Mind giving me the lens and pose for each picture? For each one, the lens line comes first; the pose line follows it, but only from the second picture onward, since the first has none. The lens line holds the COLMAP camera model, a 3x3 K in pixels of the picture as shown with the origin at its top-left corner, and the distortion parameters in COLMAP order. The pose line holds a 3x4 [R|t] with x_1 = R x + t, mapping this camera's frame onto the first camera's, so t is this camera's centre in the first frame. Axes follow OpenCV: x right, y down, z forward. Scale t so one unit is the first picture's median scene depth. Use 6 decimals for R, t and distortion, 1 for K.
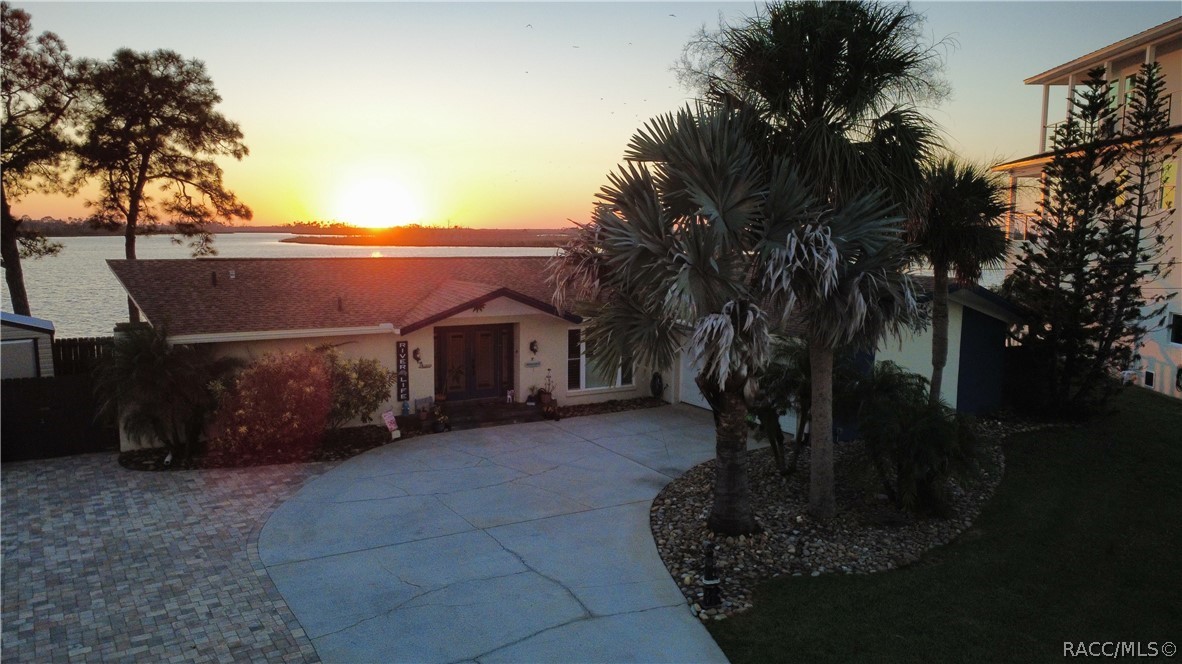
lens RADIAL K [[857.7, 0, 589.0], [0, 857.7, 330.5], [0, 0, 1]] dist [-0.006225, 0.010082]
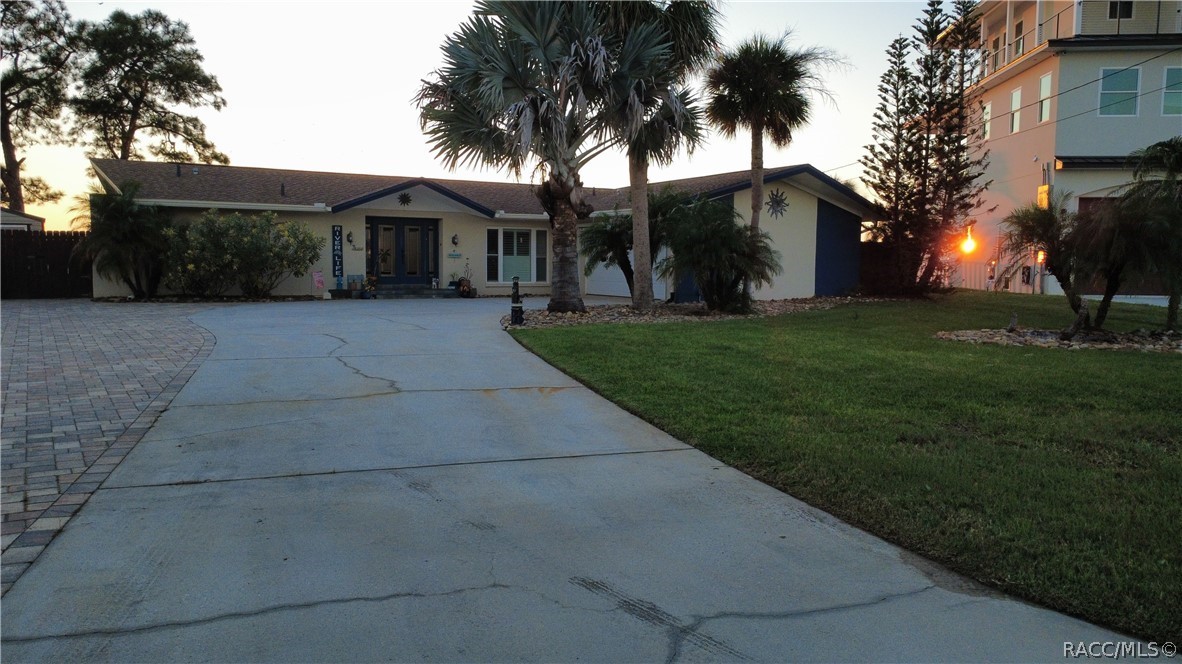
lens RADIAL K [[857.7, 0, 589.9], [0, 857.7, 336.5], [0, 0, 1]] dist [-0.006225, 0.010082]
pose [[0.999923, 0.001735, -0.012262, 0.100155], [-0.002141, 0.999450, -0.033100, 0.141686], [0.012198, 0.033124, 0.999377, -0.116904]]
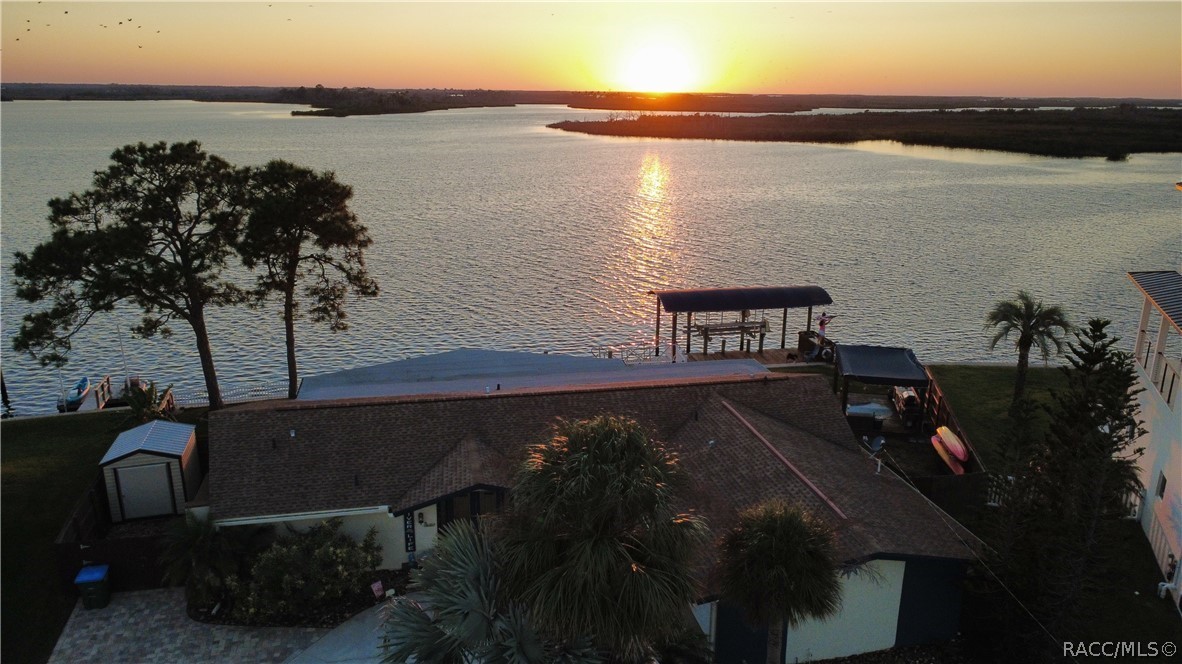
lens RADIAL K [[857.7, 0, 593.4], [0, 857.7, 330.1], [0, 0, 1]] dist [-0.006225, 0.010082]
pose [[0.954381, 0.096892, -0.282433, 0.249892], [-0.053942, 0.986271, 0.156074, -0.310722], [0.293678, -0.133719, 0.946505, -0.038817]]
